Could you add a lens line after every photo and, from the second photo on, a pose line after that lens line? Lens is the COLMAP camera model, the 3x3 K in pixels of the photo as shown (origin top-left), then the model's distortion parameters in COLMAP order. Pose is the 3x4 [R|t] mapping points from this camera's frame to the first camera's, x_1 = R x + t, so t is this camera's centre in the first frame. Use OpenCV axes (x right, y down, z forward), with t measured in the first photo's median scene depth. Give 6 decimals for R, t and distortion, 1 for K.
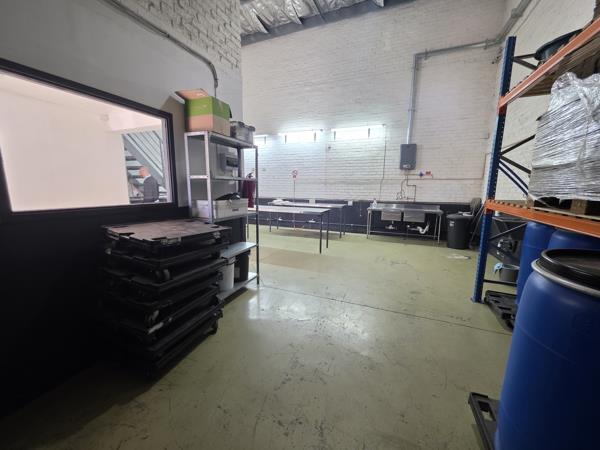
lens RADIAL K [[239.7, 0, 298.8], [0, 239.7, 226.7], [0, 0, 1]] dist [-0.000577, 0.000147]
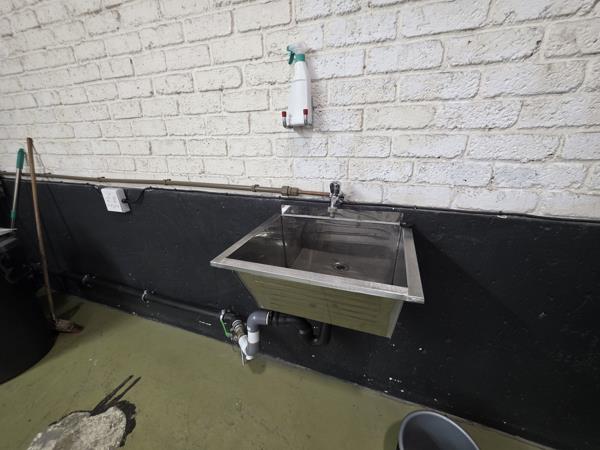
lens RADIAL K [[239.7, 0, 298.8], [0, 239.7, 226.7], [0, 0, 1]] dist [-0.000577, 0.000147]
pose [[-0.046308, -0.311184, 0.949221, 0.608169], [0.161132, 0.935469, 0.314537, -0.090390], [-0.985846, 0.167516, 0.006822, 0.885541]]
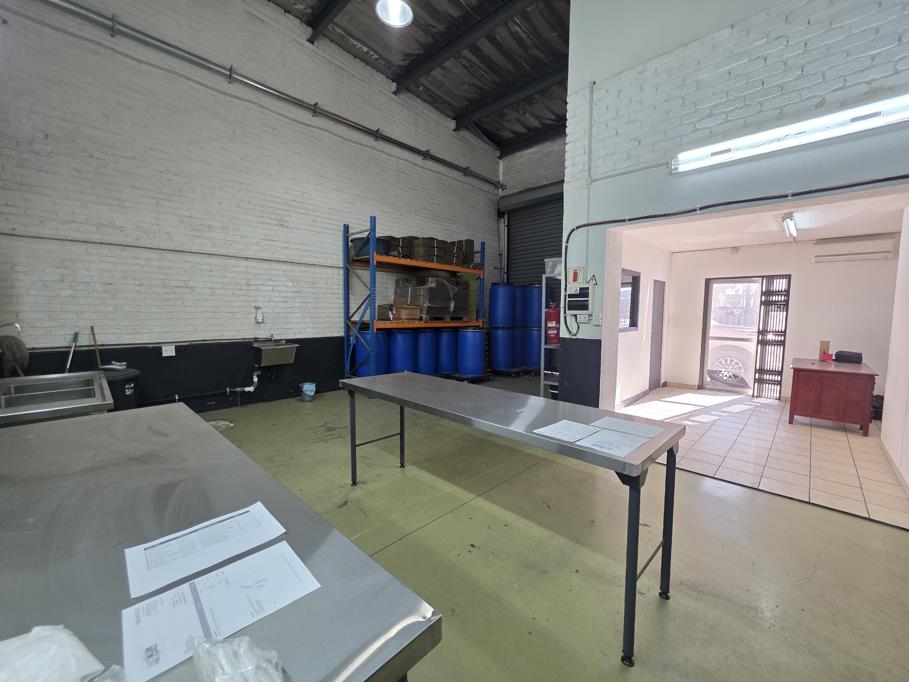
lens RADIAL K [[363.1, 0, 452.7], [0, 363.1, 343.5], [0, 0, 1]] dist [-0.000577, 0.000147]
pose [[-0.931030, -0.050348, 0.361452, -0.267423], [0.043120, 0.968323, 0.245951, -0.317615], [-0.362385, 0.244574, -0.899367, 1.786471]]
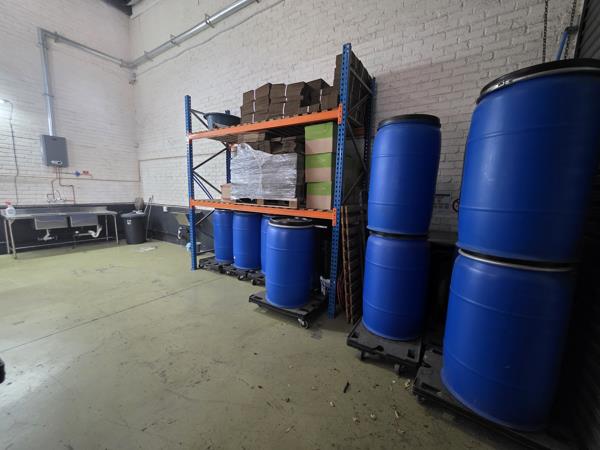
lens RADIAL K [[239.6, 0, 298.0], [0, 239.6, 226.6], [0, 0, 1]] dist [-0.000690, 0.000301]
pose [[0.189165, -0.146703, 0.970925, -0.355181], [0.138741, 0.982850, 0.121474, -0.023417], [-0.972094, 0.111728, 0.206275, 0.042143]]
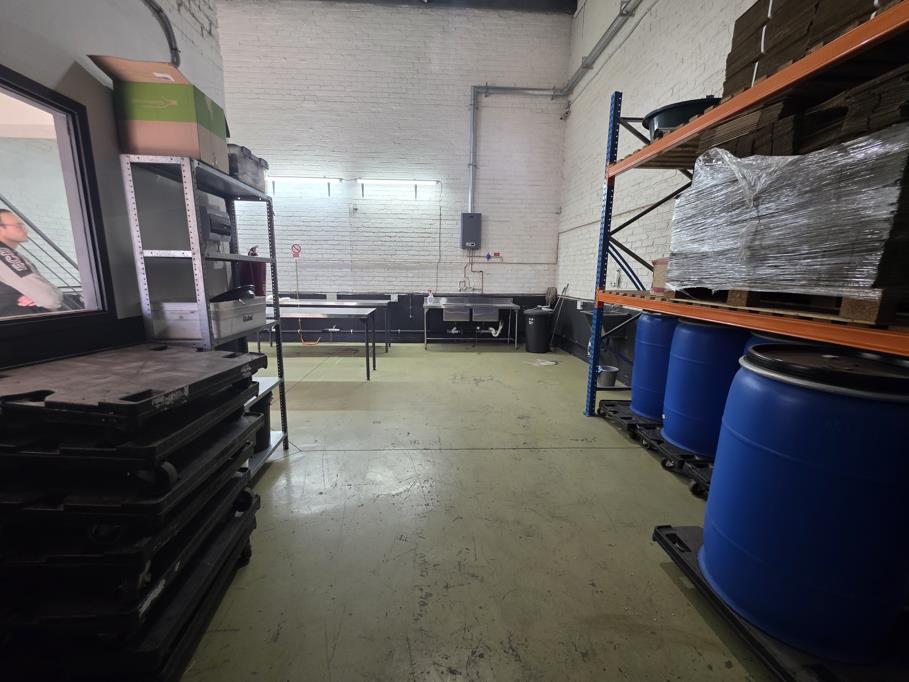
lens RADIAL K [[363.1, 0, 452.7], [0, 363.1, 343.5], [0, 0, 1]] dist [-0.000577, 0.000147]
pose [[0.899241, -0.080946, 0.429900, -0.131899], [0.068255, 0.996658, 0.044888, -0.013468], [-0.432097, -0.011022, 0.901760, 0.061250]]
